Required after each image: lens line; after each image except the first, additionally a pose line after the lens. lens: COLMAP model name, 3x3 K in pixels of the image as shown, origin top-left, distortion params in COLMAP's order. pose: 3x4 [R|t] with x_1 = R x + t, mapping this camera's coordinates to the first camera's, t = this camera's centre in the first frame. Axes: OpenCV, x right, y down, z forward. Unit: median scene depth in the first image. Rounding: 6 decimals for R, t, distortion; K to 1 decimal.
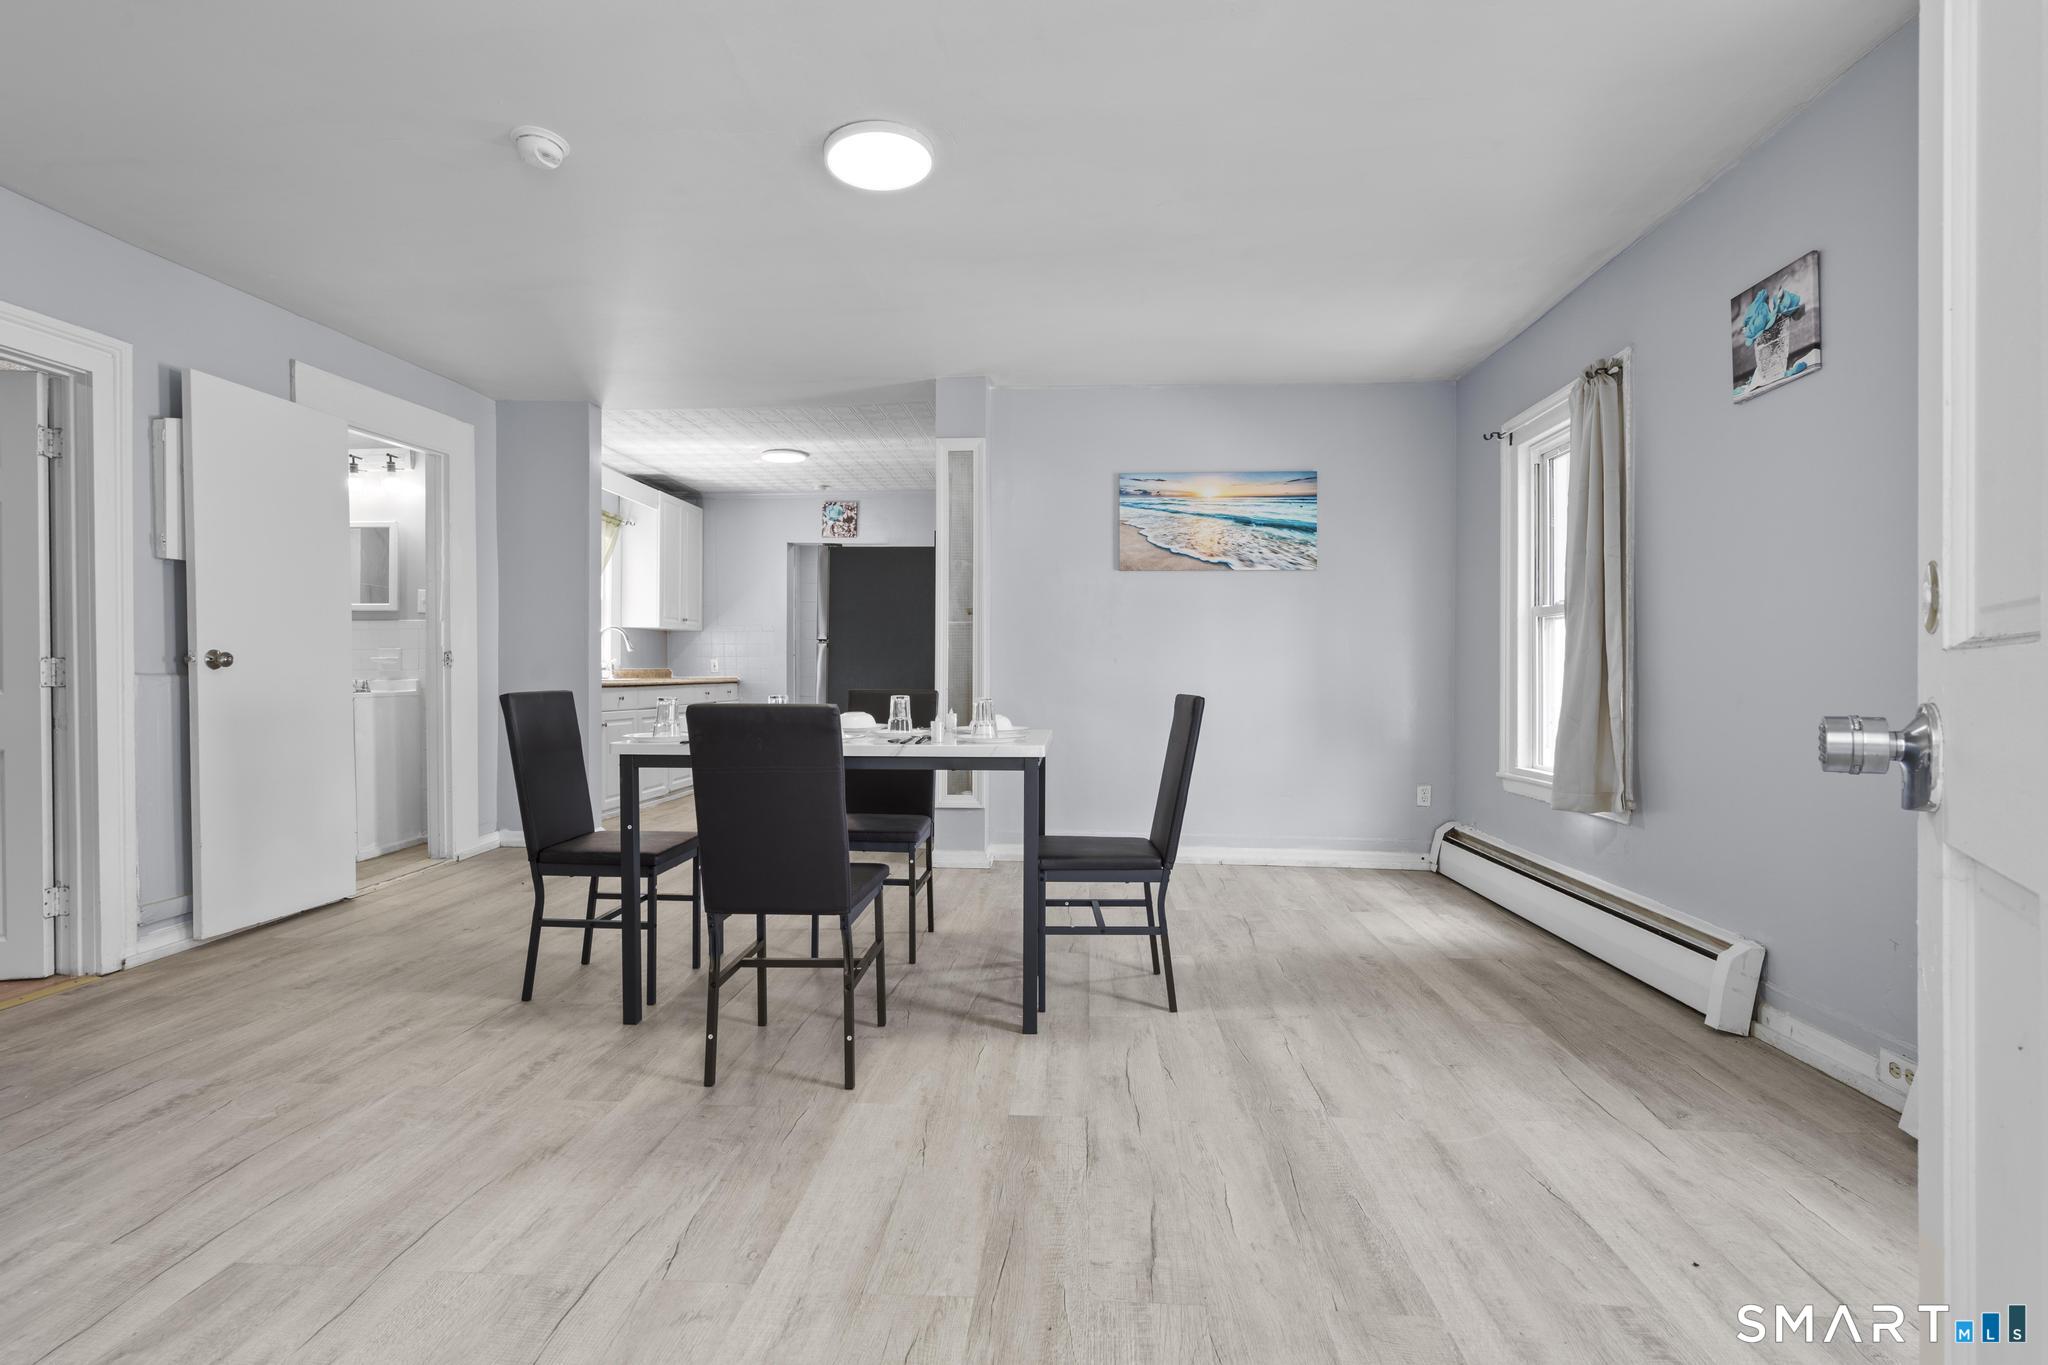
lens RADIAL K [[933.3, 0, 1026.6], [0, 933.3, 680.1], [0, 0, 1]] dist [-0.004041, 0.001858]
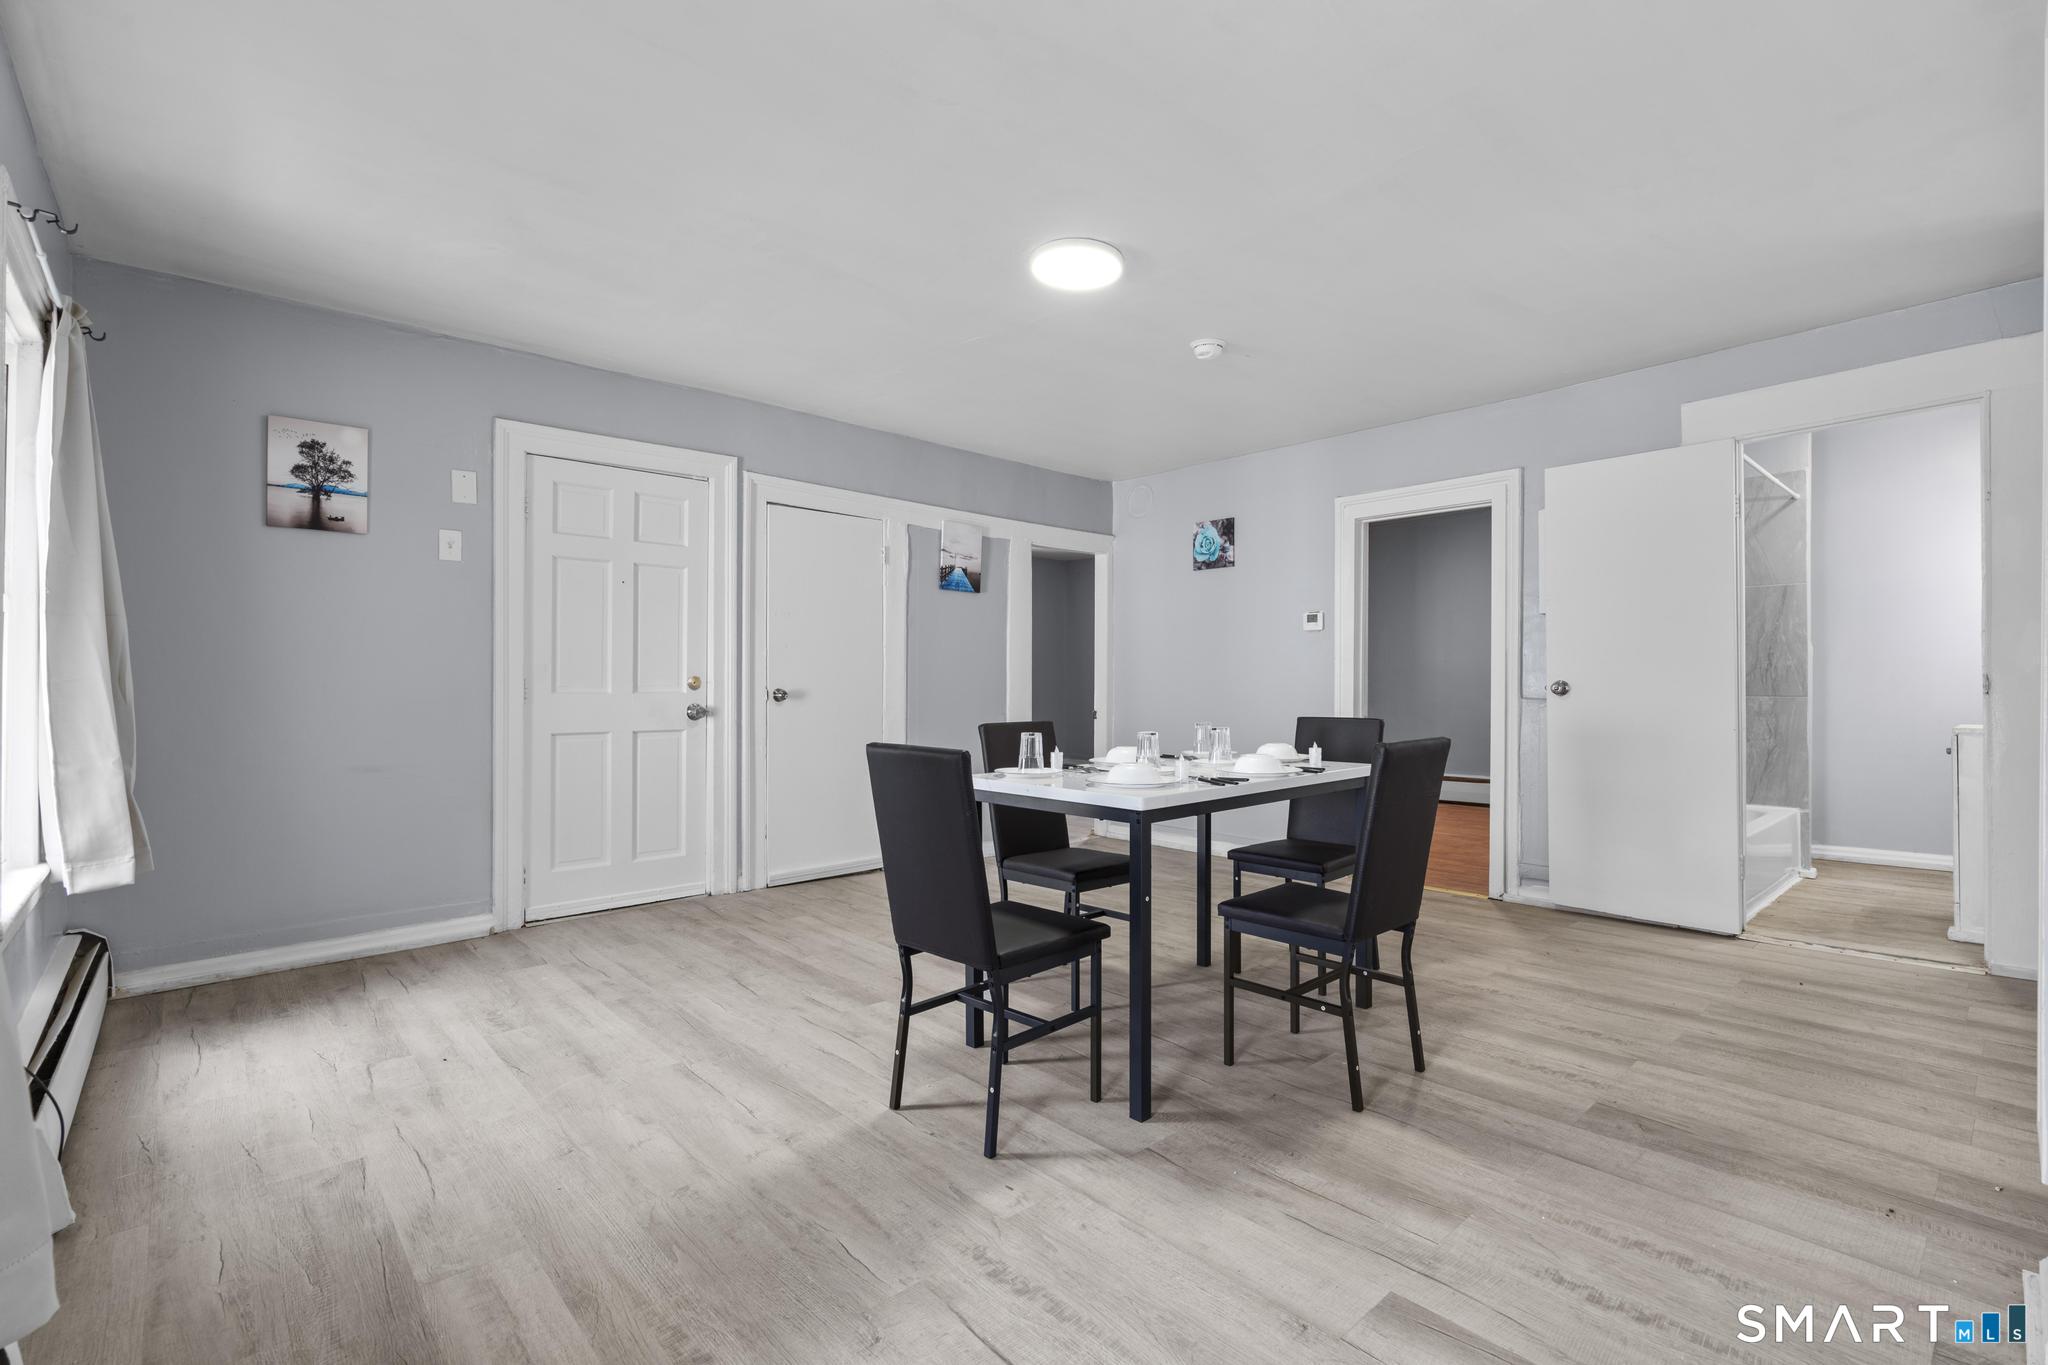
lens RADIAL K [[931.7, 0, 1028.9], [0, 931.7, 672.0], [0, 0, 1]] dist [-0.003095, 0.000241]
pose [[-0.689671, -0.005134, -0.724105, 0.783156], [-0.005005, 0.999985, -0.002323, -0.052099], [0.724106, 0.002022, -0.689686, 1.891610]]
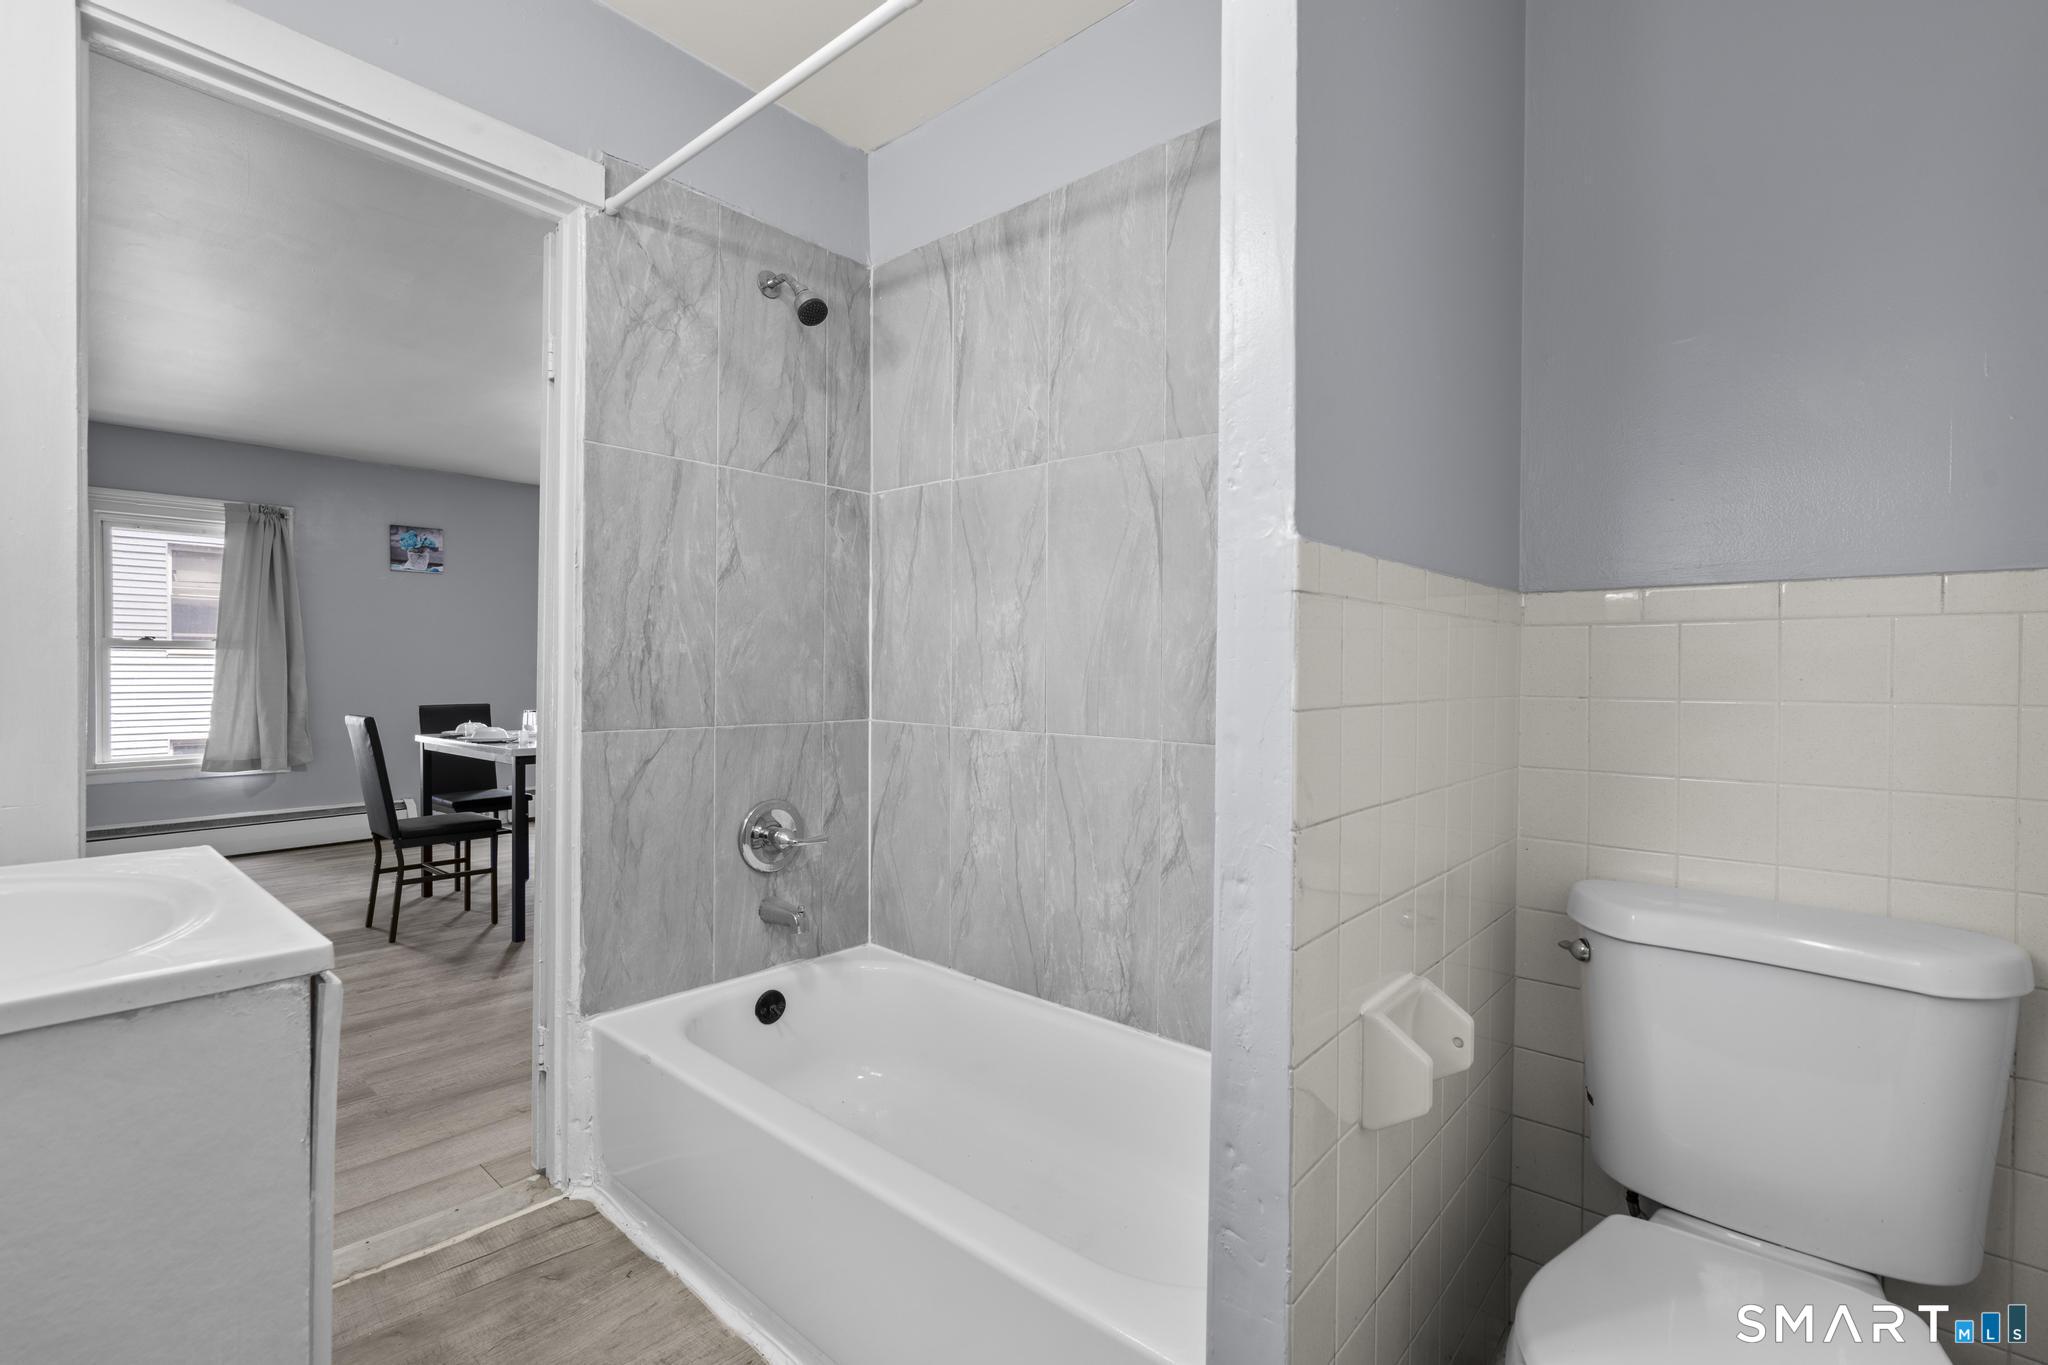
lens RADIAL K [[933.3, 0, 1026.6], [0, 933.3, 680.1], [0, 0, 1]] dist [-0.004041, 0.001858]
pose [[-0.792584, -0.011898, 0.609646, -2.099399], [-0.004473, 0.999896, 0.013698, -0.070637], [-0.609746, 0.008130, -0.792555, 2.074751]]
